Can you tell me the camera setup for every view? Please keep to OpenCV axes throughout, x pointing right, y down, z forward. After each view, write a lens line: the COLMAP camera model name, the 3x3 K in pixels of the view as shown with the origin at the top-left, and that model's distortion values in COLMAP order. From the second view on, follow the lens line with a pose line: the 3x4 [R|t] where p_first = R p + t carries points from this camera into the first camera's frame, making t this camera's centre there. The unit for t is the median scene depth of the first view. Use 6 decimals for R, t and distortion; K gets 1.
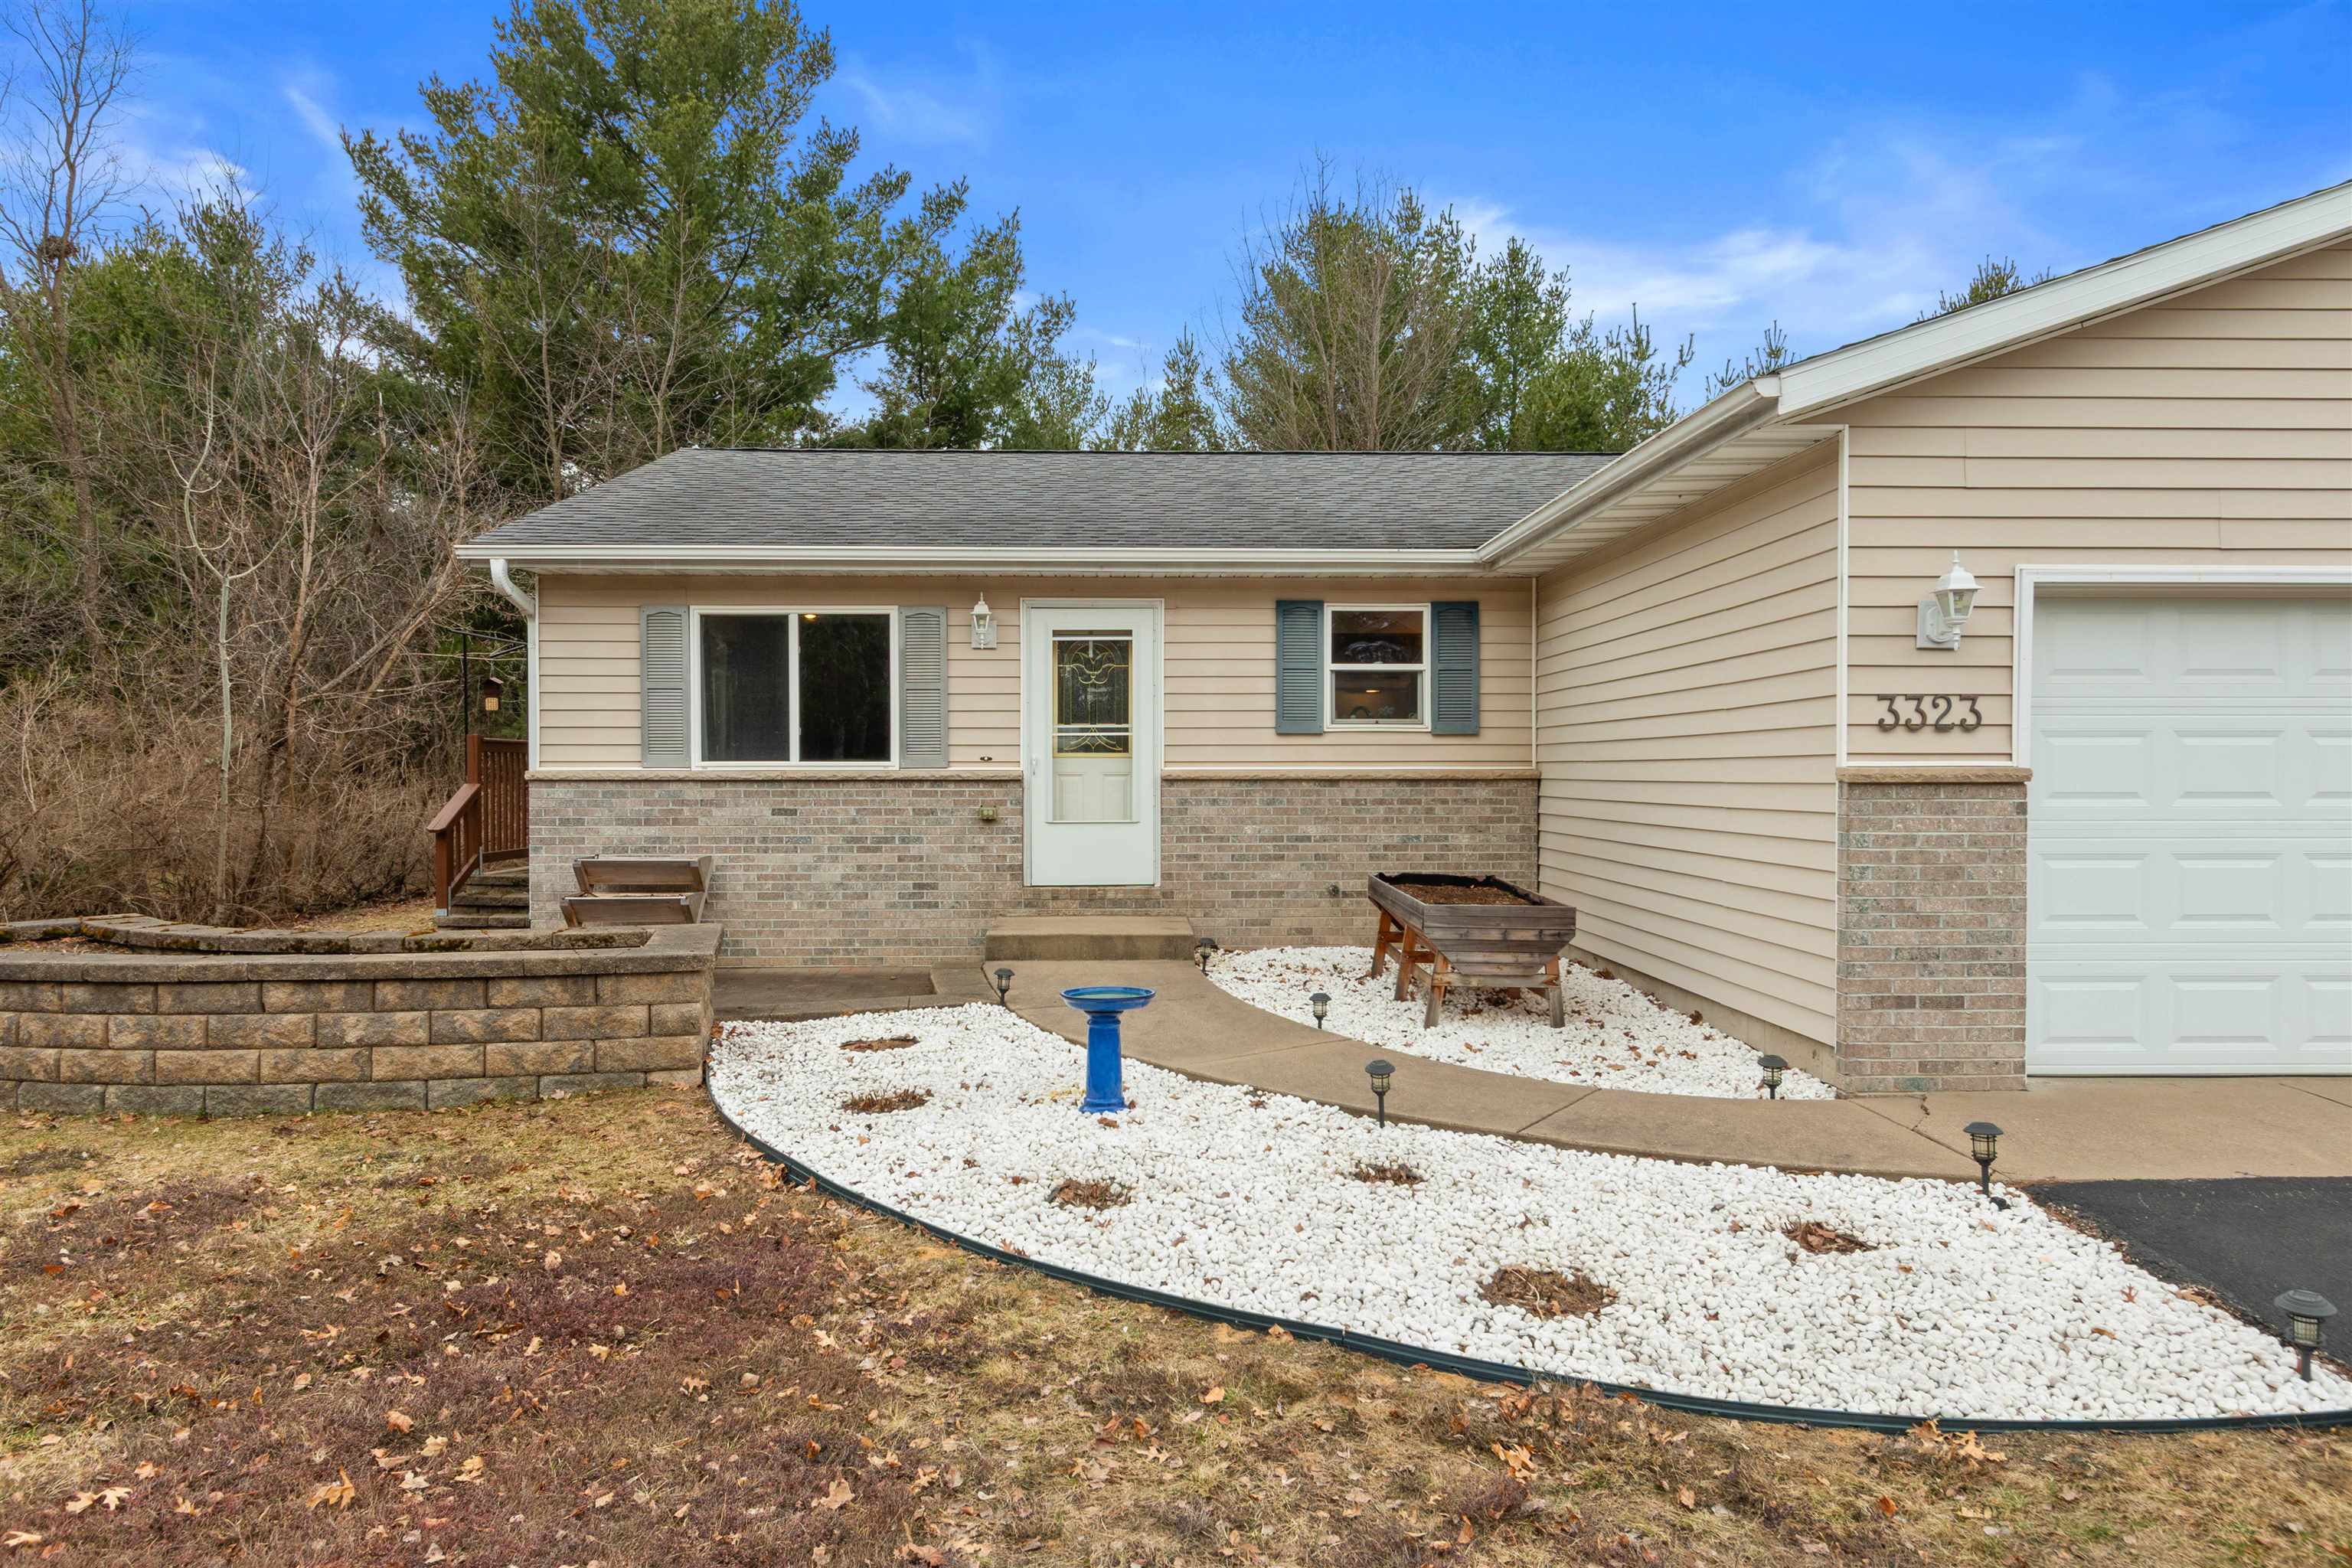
lens RADIAL K [[1621.8, 0, 1176.0], [0, 1621.8, 784.0], [0, 0, 1]] dist [0.017386, 0.001546]
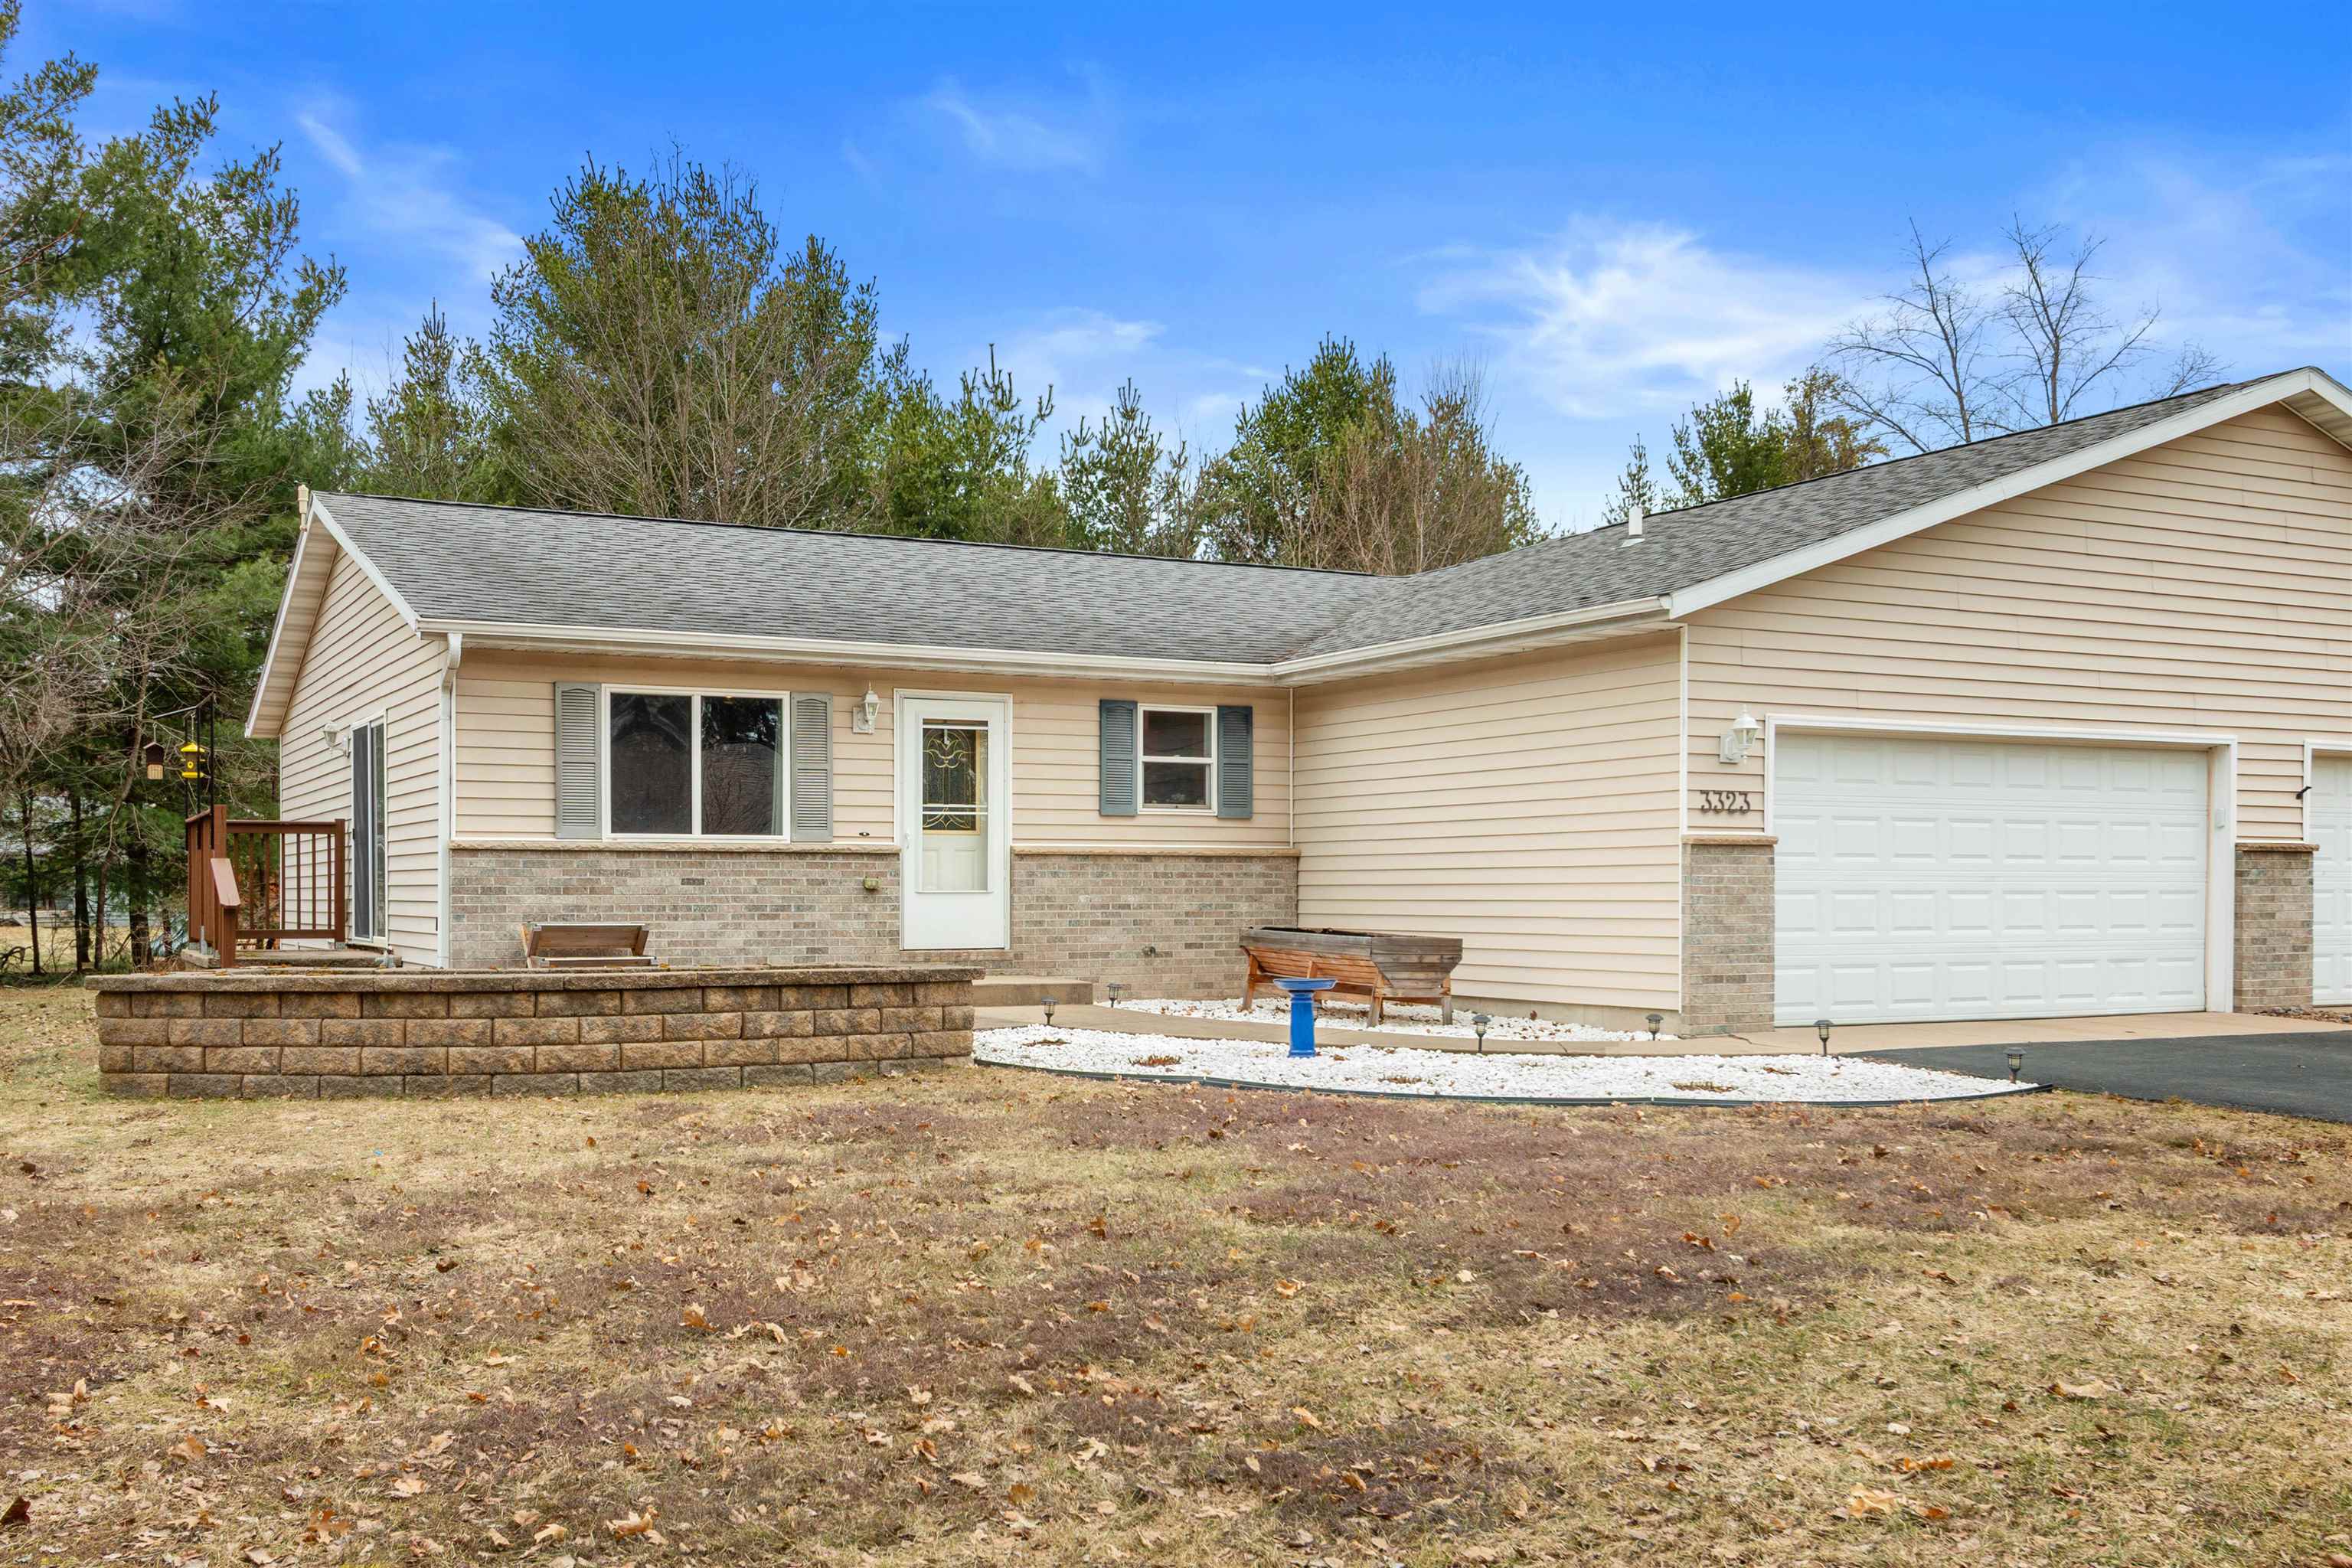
lens RADIAL K [[2229.9, 0, 1174.9], [0, 2229.9, 895.4], [0, 0, 1]] dist [-0.006063, 0.099936]
pose [[0.895922, -0.000810, 0.444211, -0.604936], [0.003812, 0.999976, -0.005866, 0.035779], [-0.444195, 0.006949, 0.895903, -0.445564]]
